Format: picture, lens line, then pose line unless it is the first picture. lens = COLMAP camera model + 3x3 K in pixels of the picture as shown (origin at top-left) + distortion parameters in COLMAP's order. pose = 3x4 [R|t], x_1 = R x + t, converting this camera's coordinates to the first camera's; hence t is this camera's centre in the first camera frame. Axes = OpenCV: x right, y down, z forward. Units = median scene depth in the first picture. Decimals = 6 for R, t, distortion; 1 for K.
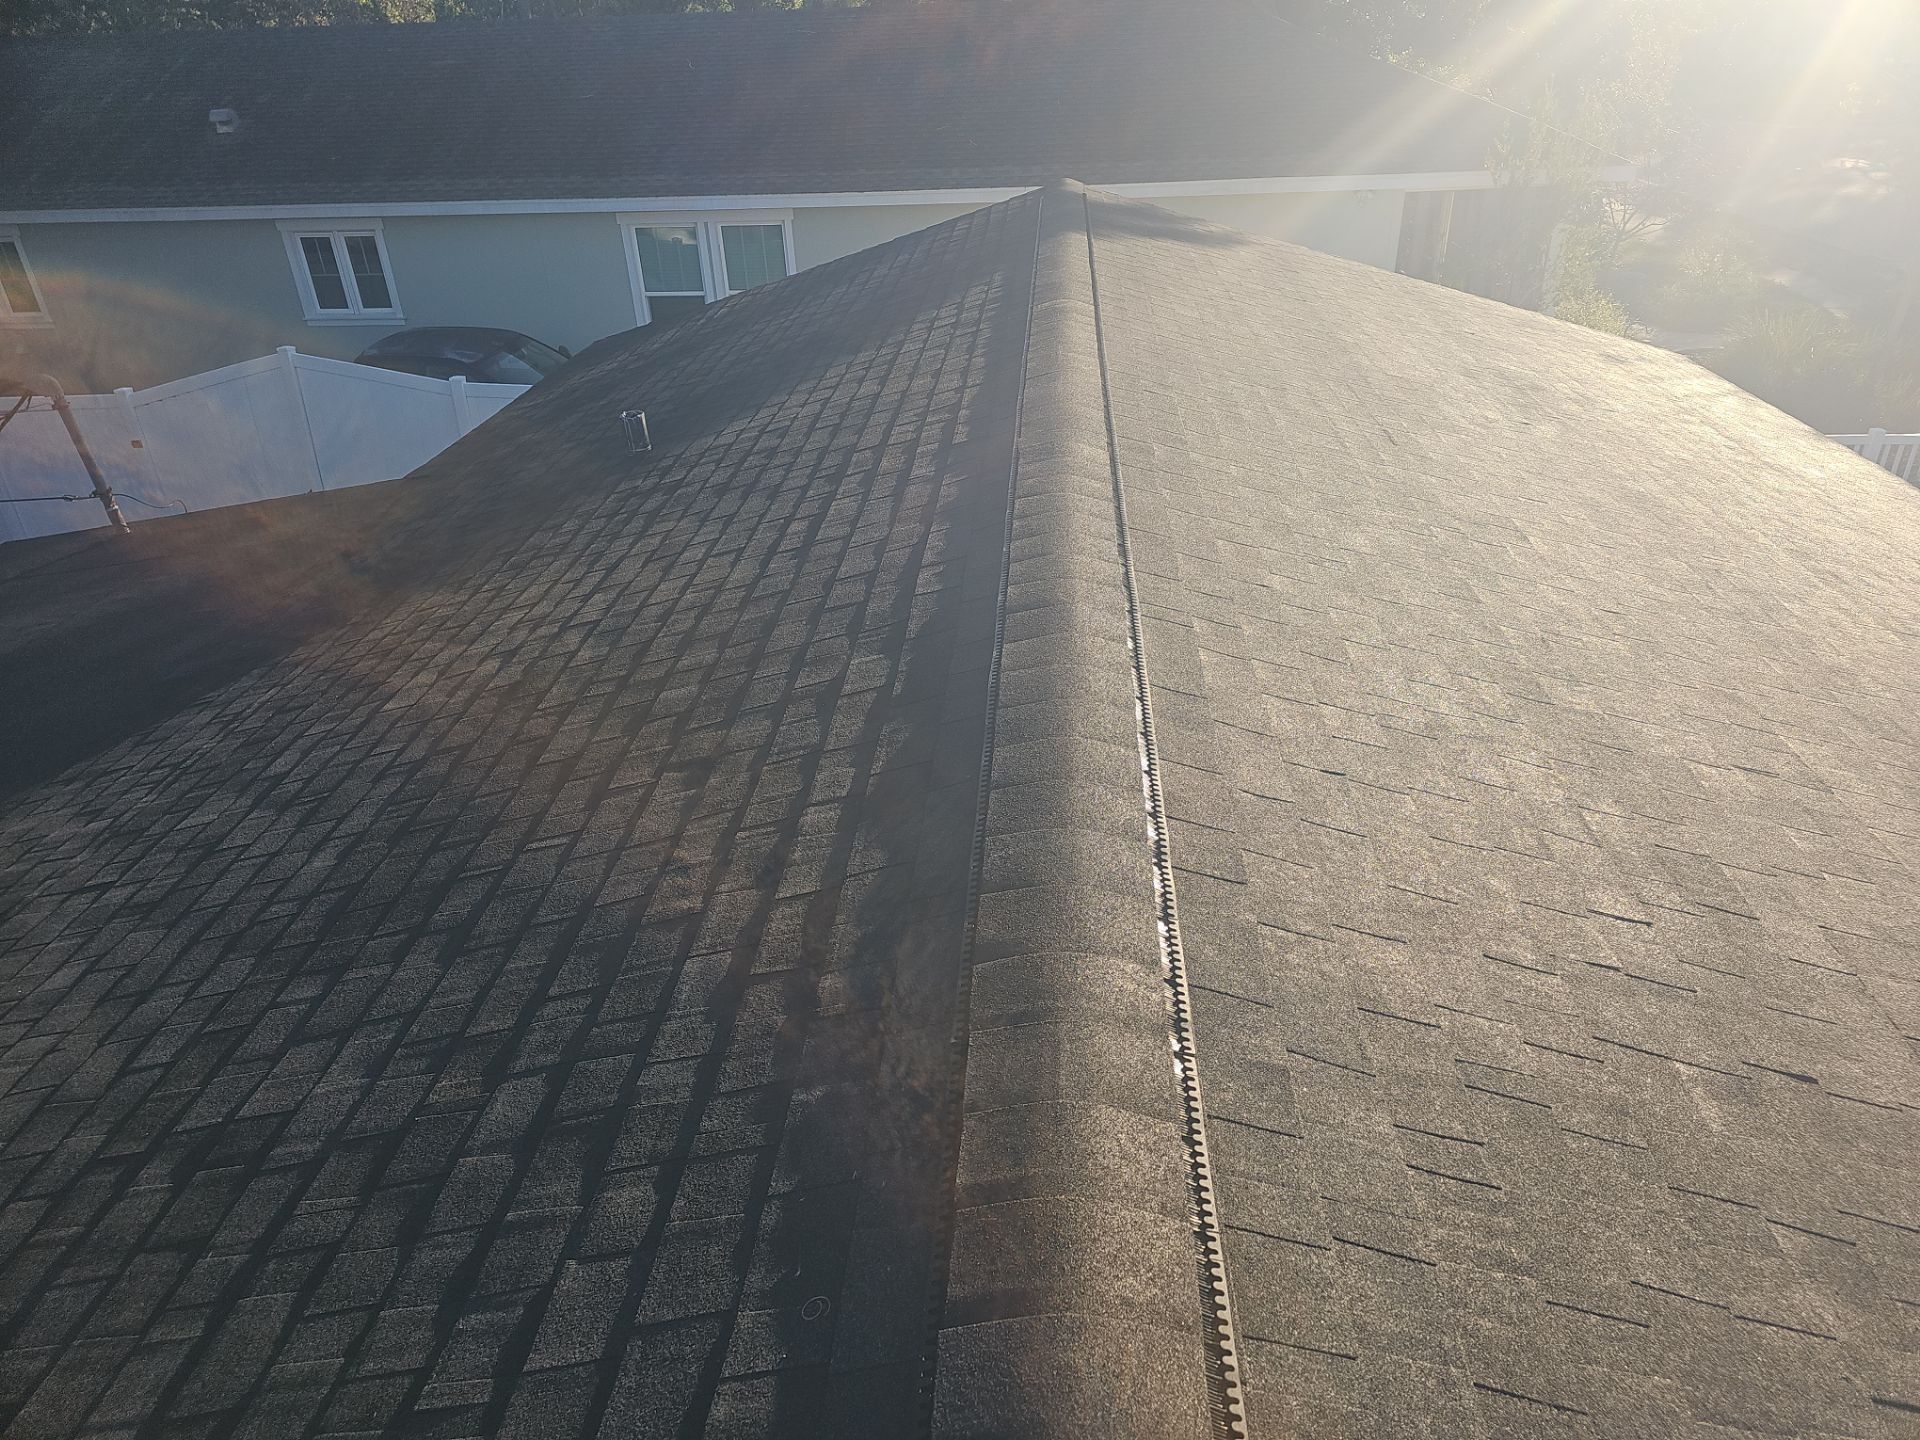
lens RADIAL K [[1257.7, 0, 960.0], [0, 1257.7, 720.0], [0, 0, 1]] dist [0.076832, -0.065097]
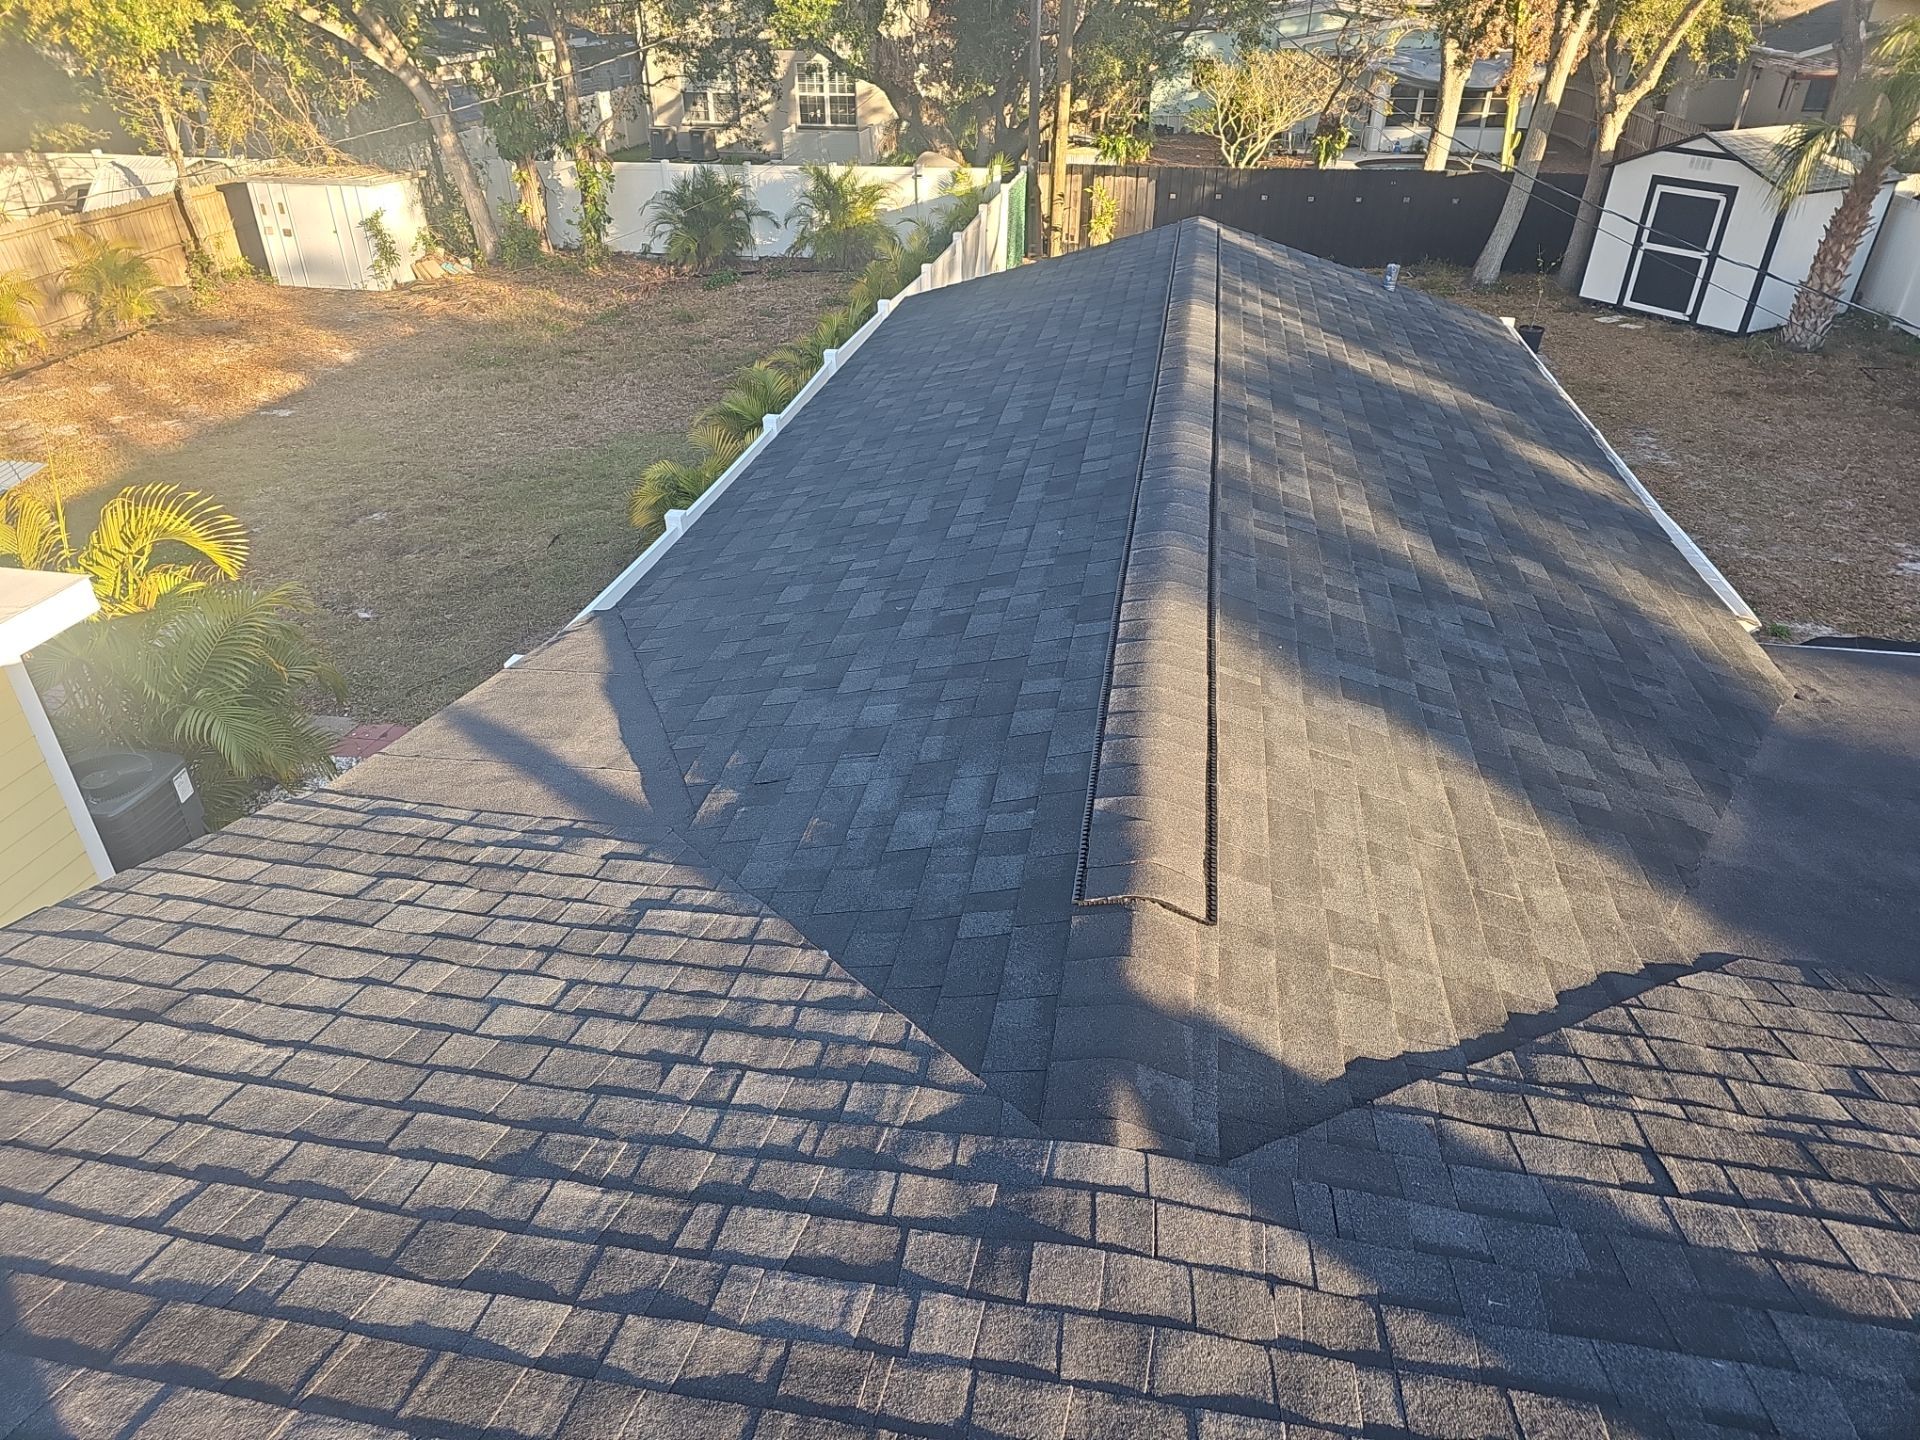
lens RADIAL K [[1257.7, 0, 960.0], [0, 1257.7, 720.0], [0, 0, 1]] dist [0.076832, -0.065097]
pose [[-0.101490, 0.543228, -0.833429, -0.094631], [-0.489297, 0.702166, 0.517254, -0.102636], [0.866192, 0.460290, 0.194537, 0.207645]]
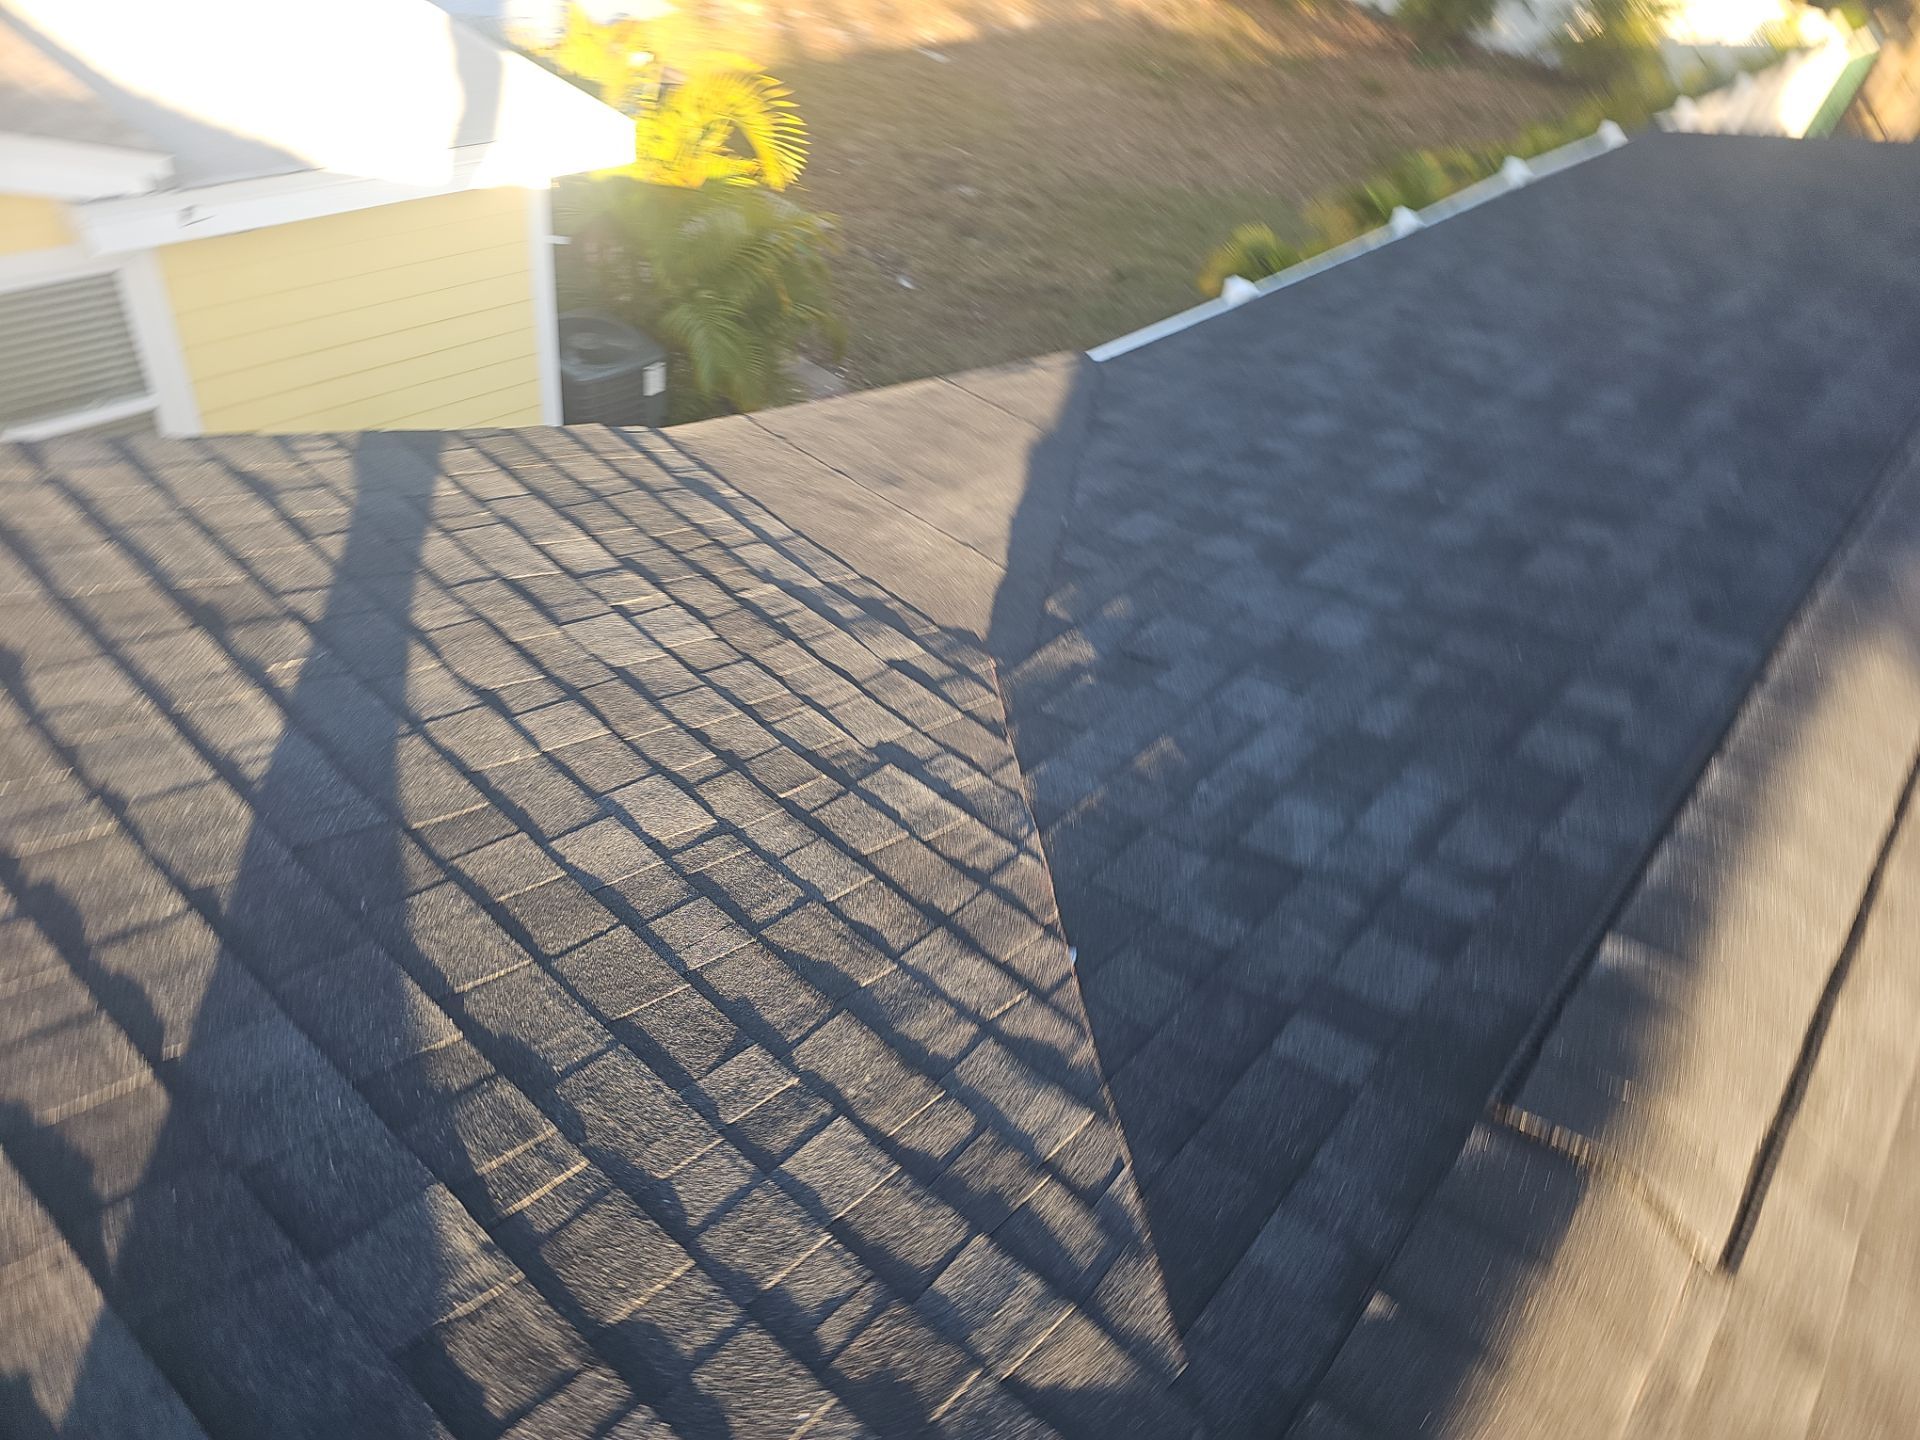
lens RADIAL K [[1259.5, 0, 960.0], [0, 1259.5, 720.0], [0, 0, 1]] dist [0.107844, -0.069551]
pose [[-0.596348, 0.496187, -0.631005, -0.233305], [-0.507896, 0.375497, 0.775270, -0.029543], [0.621620, 0.782816, 0.028085, 0.223071]]
